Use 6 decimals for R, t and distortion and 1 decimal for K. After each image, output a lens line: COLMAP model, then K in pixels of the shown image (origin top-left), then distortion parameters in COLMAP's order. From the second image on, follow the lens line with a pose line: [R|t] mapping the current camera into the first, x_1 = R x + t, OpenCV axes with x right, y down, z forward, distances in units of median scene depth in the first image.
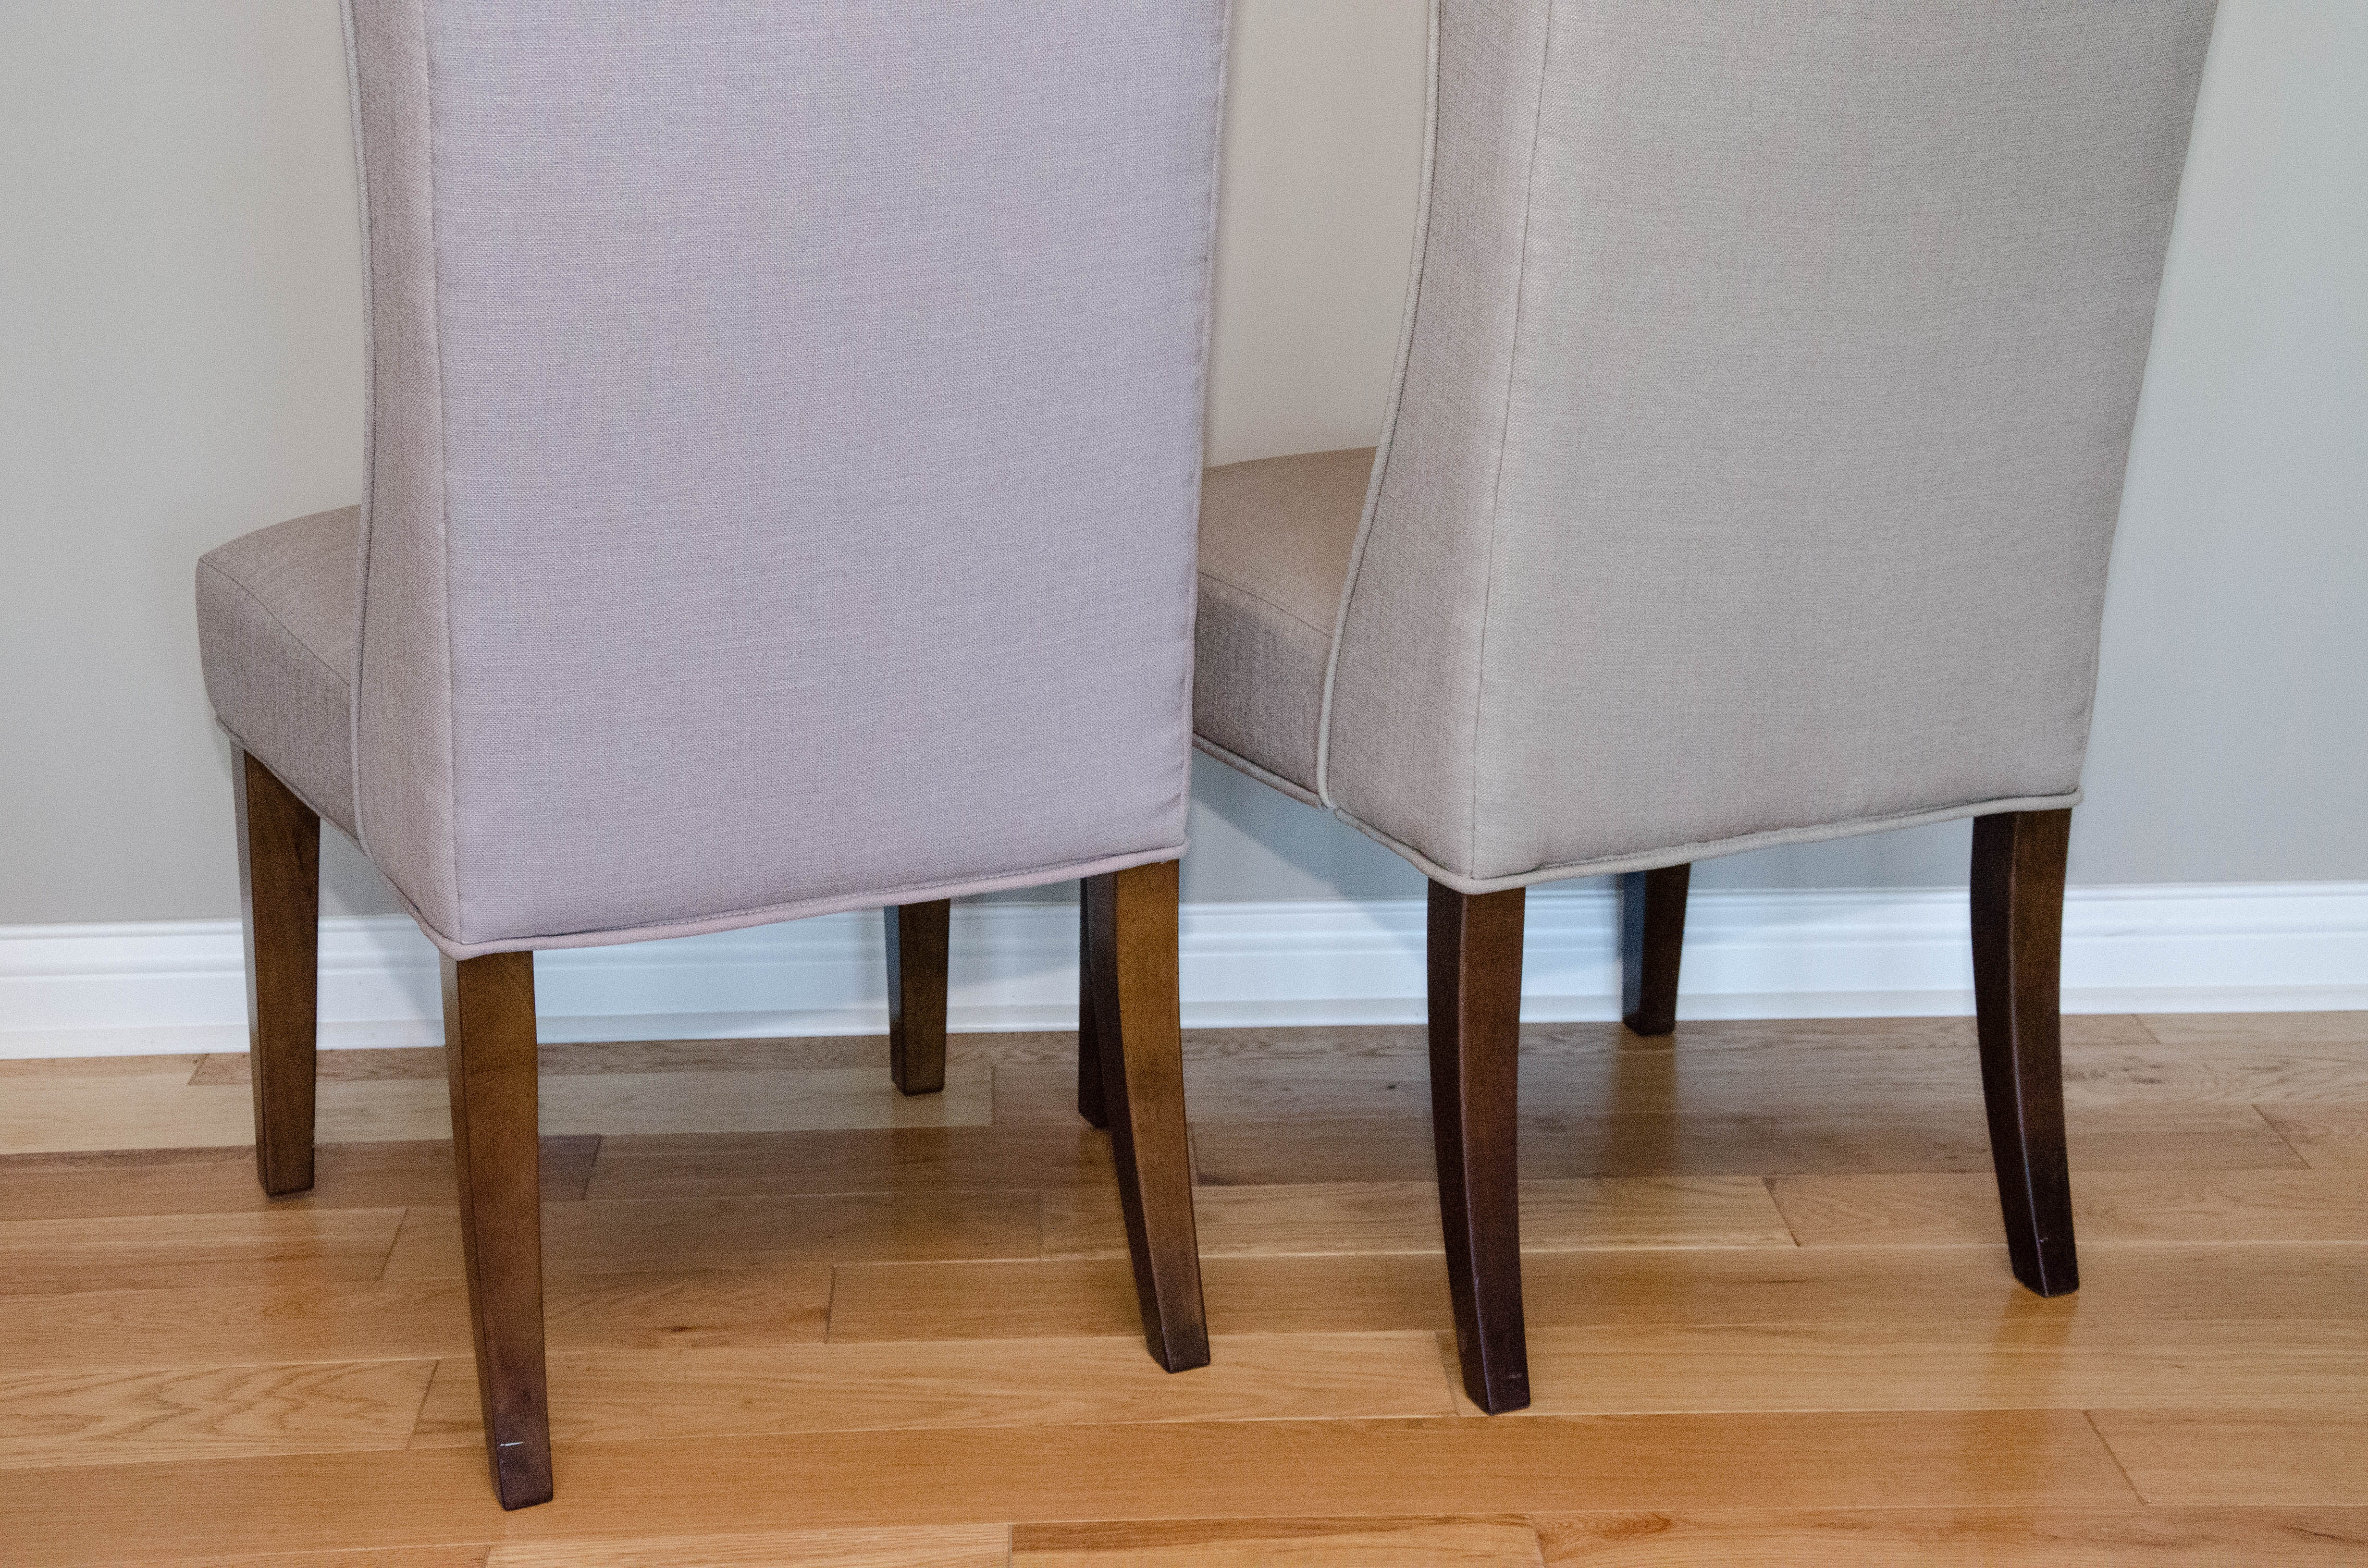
lens RADIAL K [[3673.9, 0, 1197.1], [0, 3673.9, 783.4], [0, 0, 1]] dist [0.259699, 0.000000]
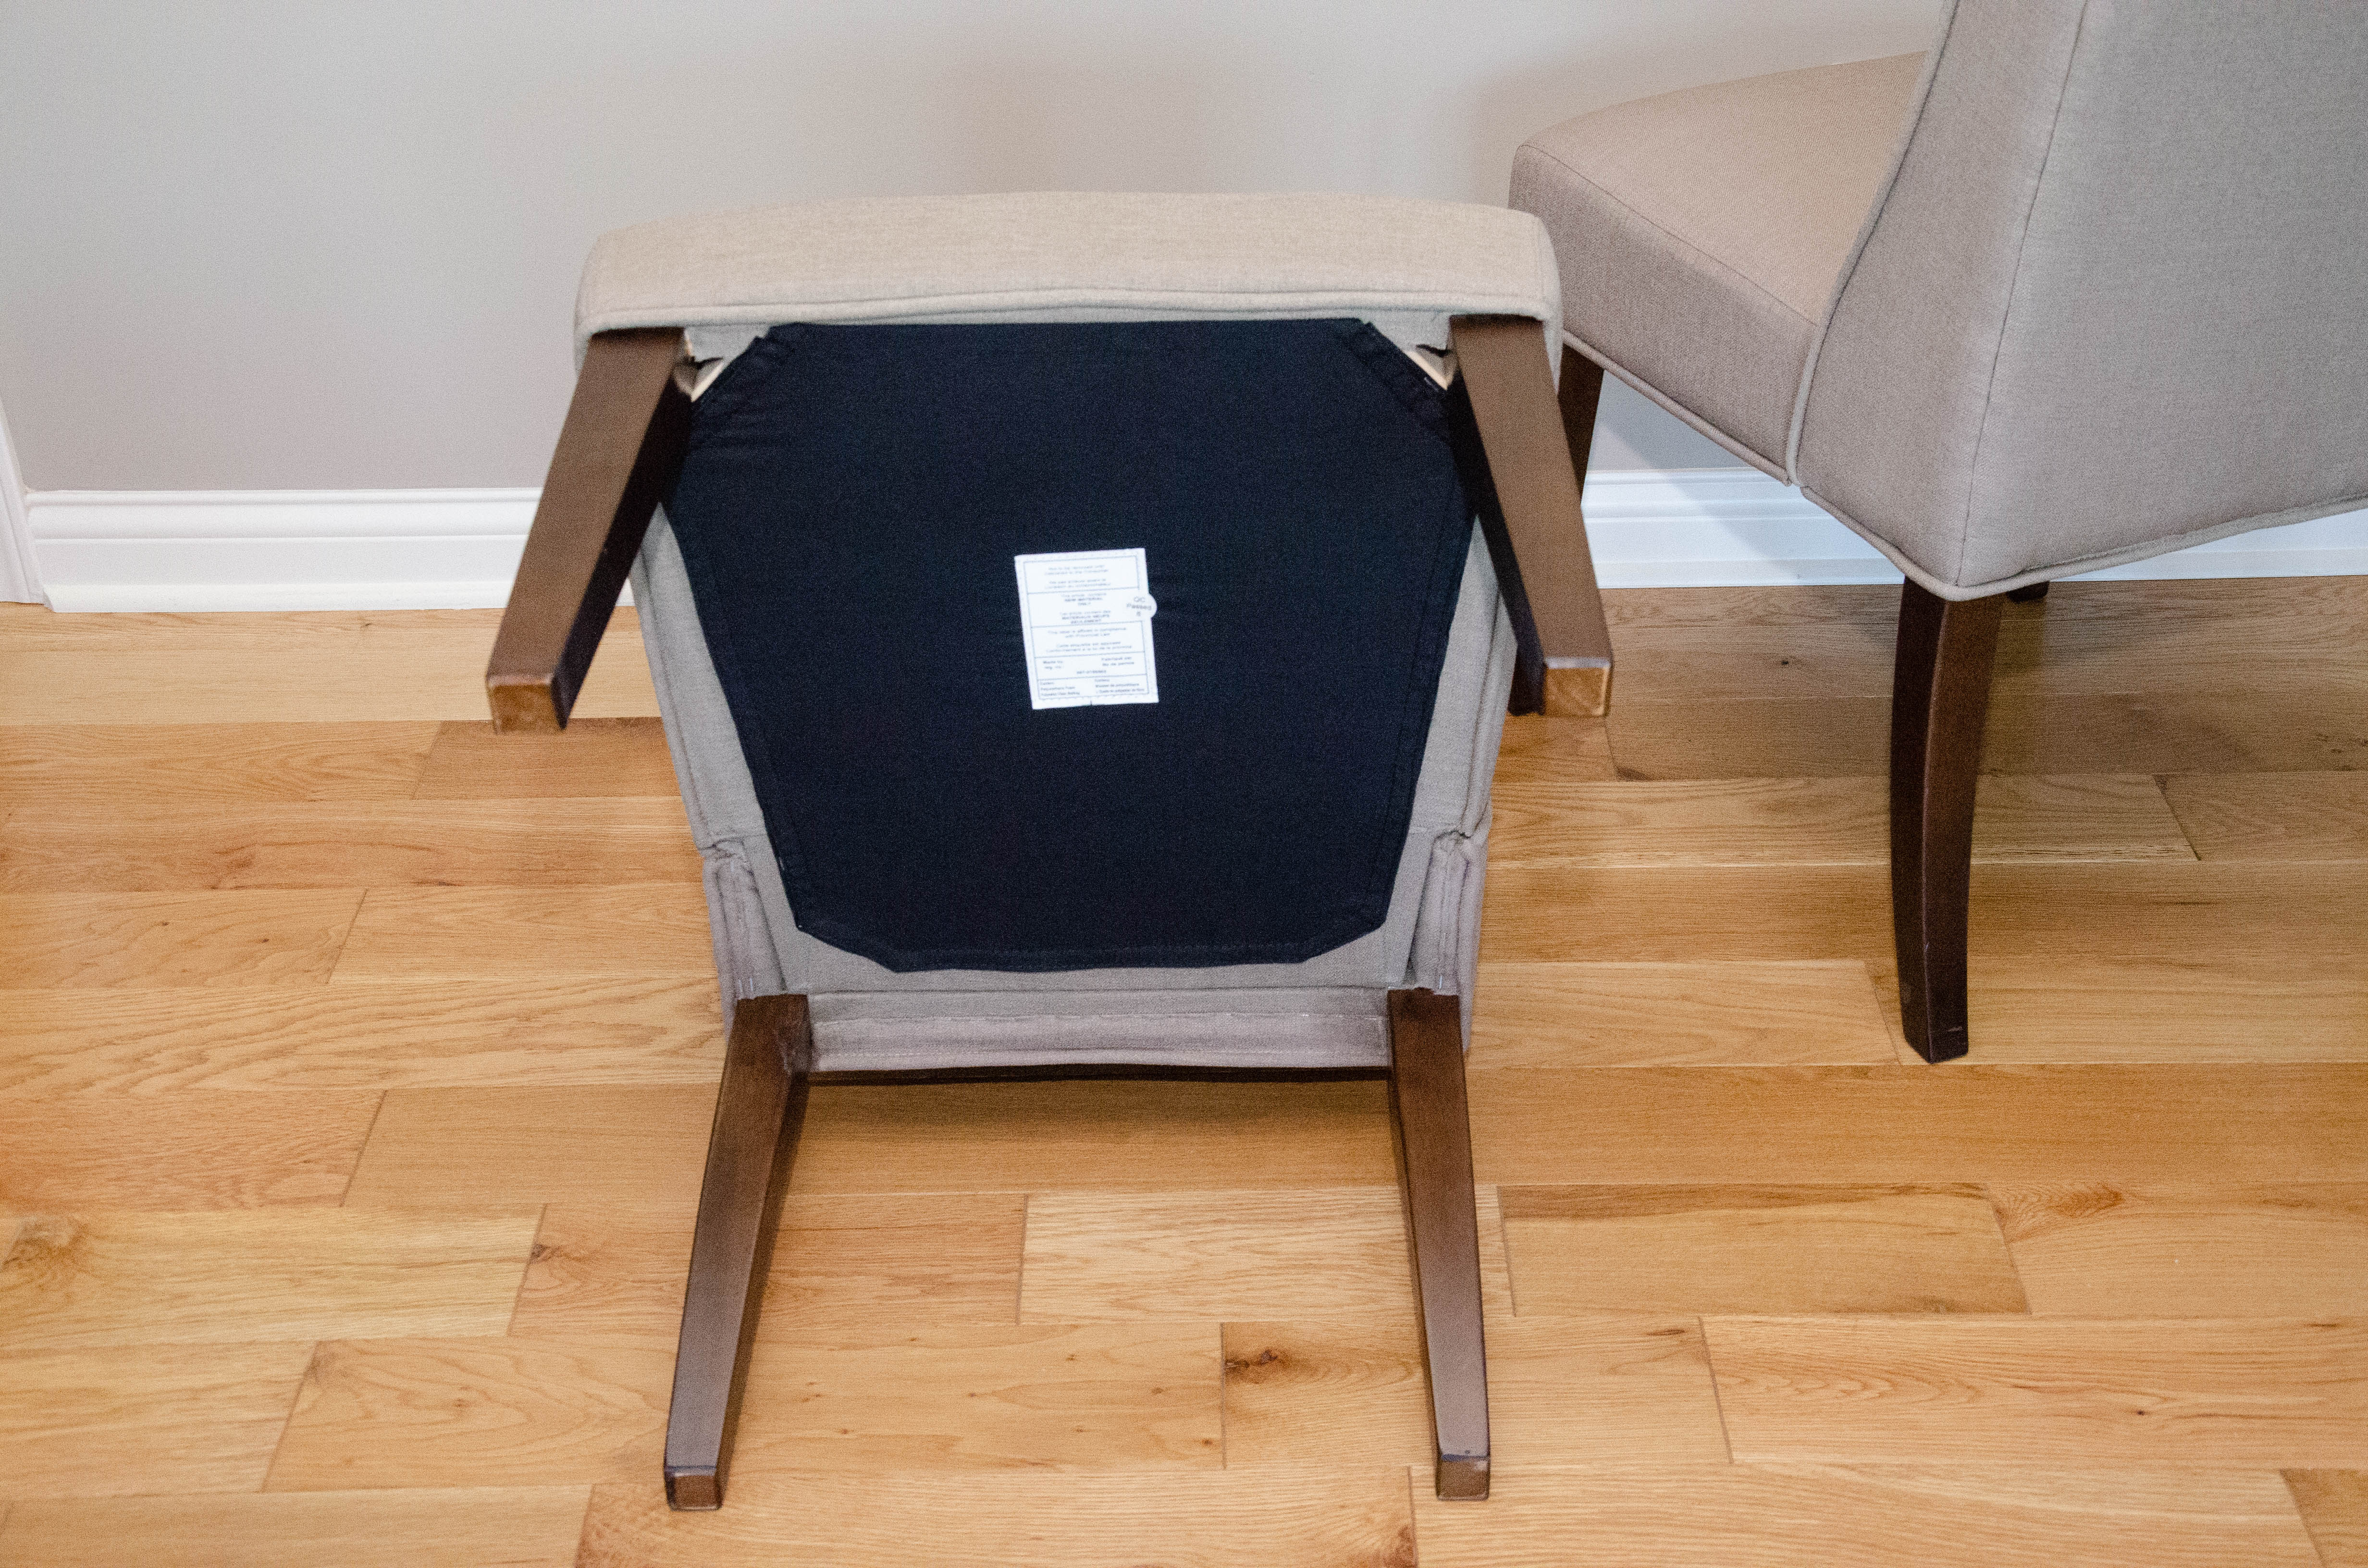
lens RADIAL K [[3095.0, 0, 1193.4], [0, 3095.0, 787.3], [0, 0, 1]] dist [0.115552, 0.000000]
pose [[0.998660, 0.012824, -0.050143, -0.089076], [-0.000049, 0.969056, 0.246841, -0.128671], [0.051757, -0.246507, 0.967758, 0.138002]]
